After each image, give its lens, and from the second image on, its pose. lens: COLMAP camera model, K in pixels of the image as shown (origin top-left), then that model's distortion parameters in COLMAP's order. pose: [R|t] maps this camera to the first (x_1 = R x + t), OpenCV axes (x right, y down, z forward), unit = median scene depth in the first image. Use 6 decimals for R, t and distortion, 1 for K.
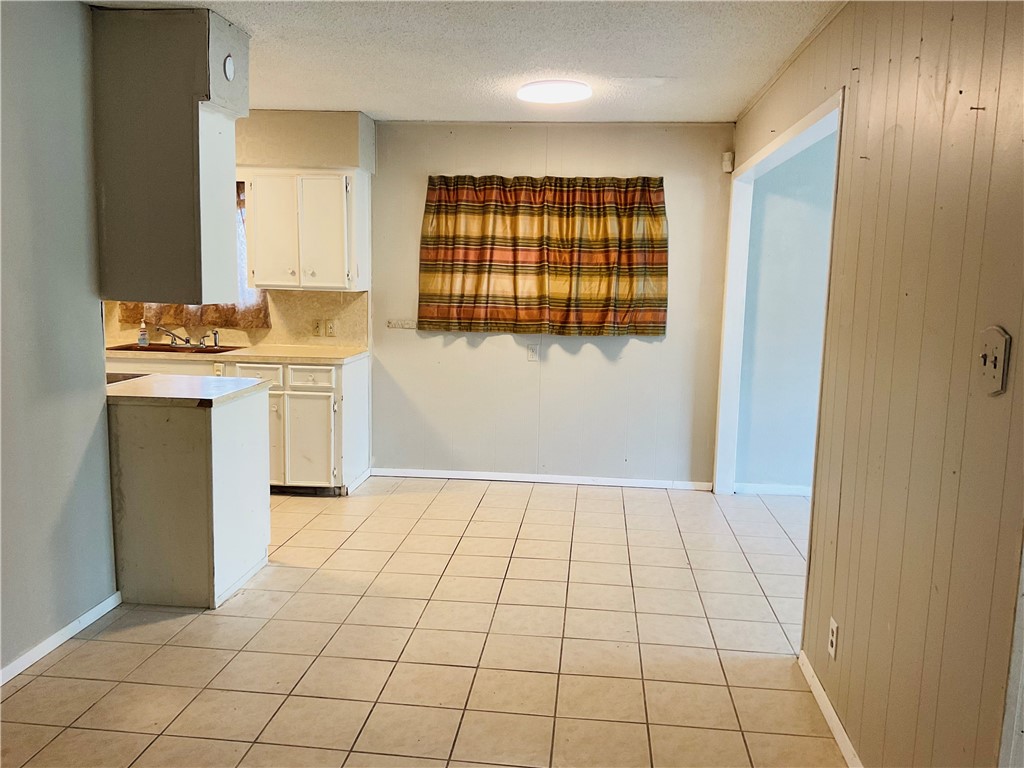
lens RADIAL K [[858.6, 0, 512.7], [0, 858.6, 385.3], [0, 0, 1]] dist [0.036550, -0.029289]
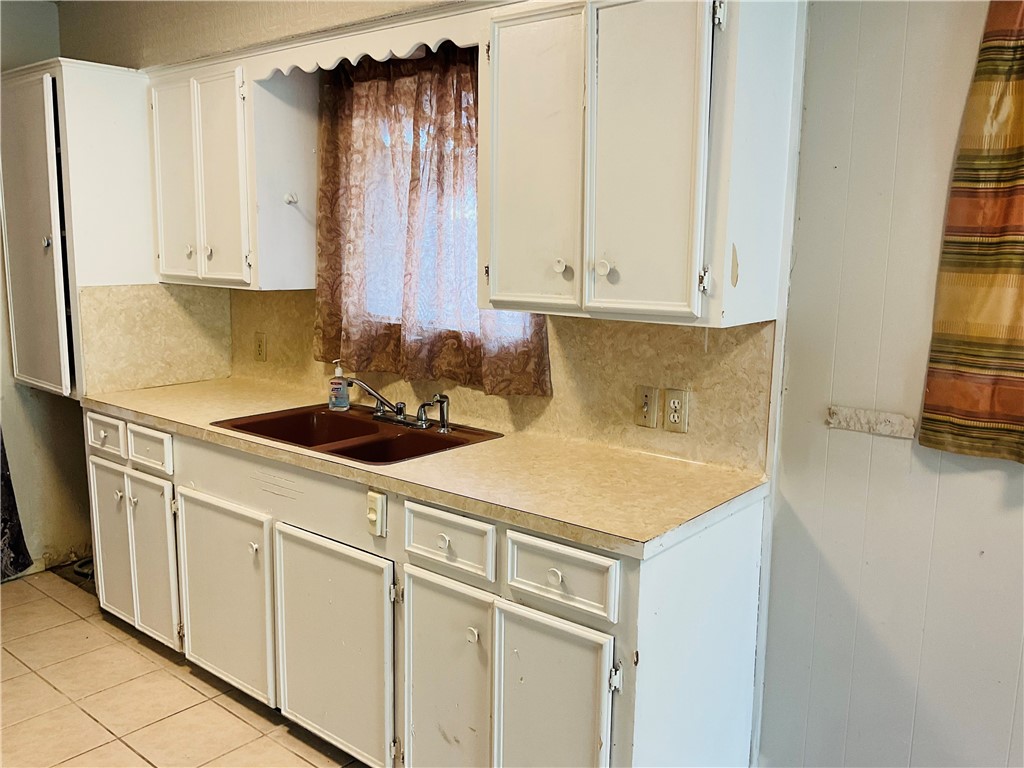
lens RADIAL K [[858.6, 0, 509.8], [0, 858.6, 387.7], [0, 0, 1]] dist [0.036550, -0.029289]
pose [[0.829980, 0.077970, -0.552317, -0.059621], [-0.065022, 0.996956, 0.043030, -0.090619], [0.553990, 0.000199, 0.832523, 0.642244]]
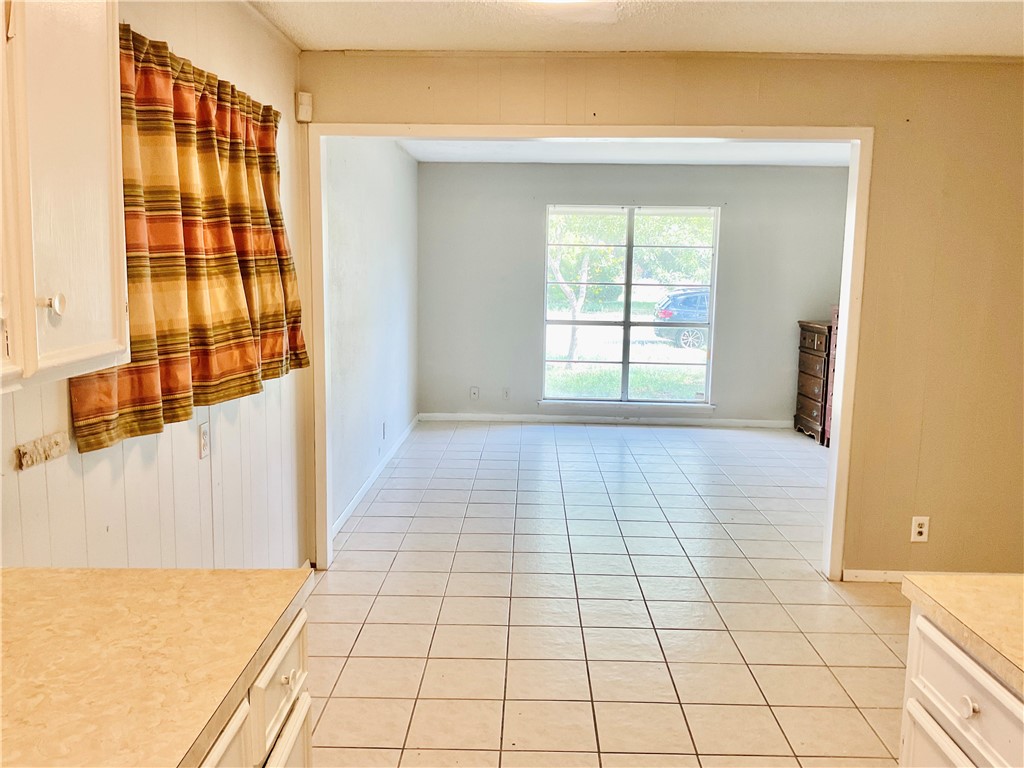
lens RADIAL K [[858.6, 0, 513.1], [0, 858.6, 385.3], [0, 0, 1]] dist [0.036550, -0.029289]
pose [[-0.080658, -0.172057, 0.981779, -0.452442], [0.104390, 0.978113, 0.179991, -0.134447], [-0.991260, 0.117006, -0.060931, 0.849390]]
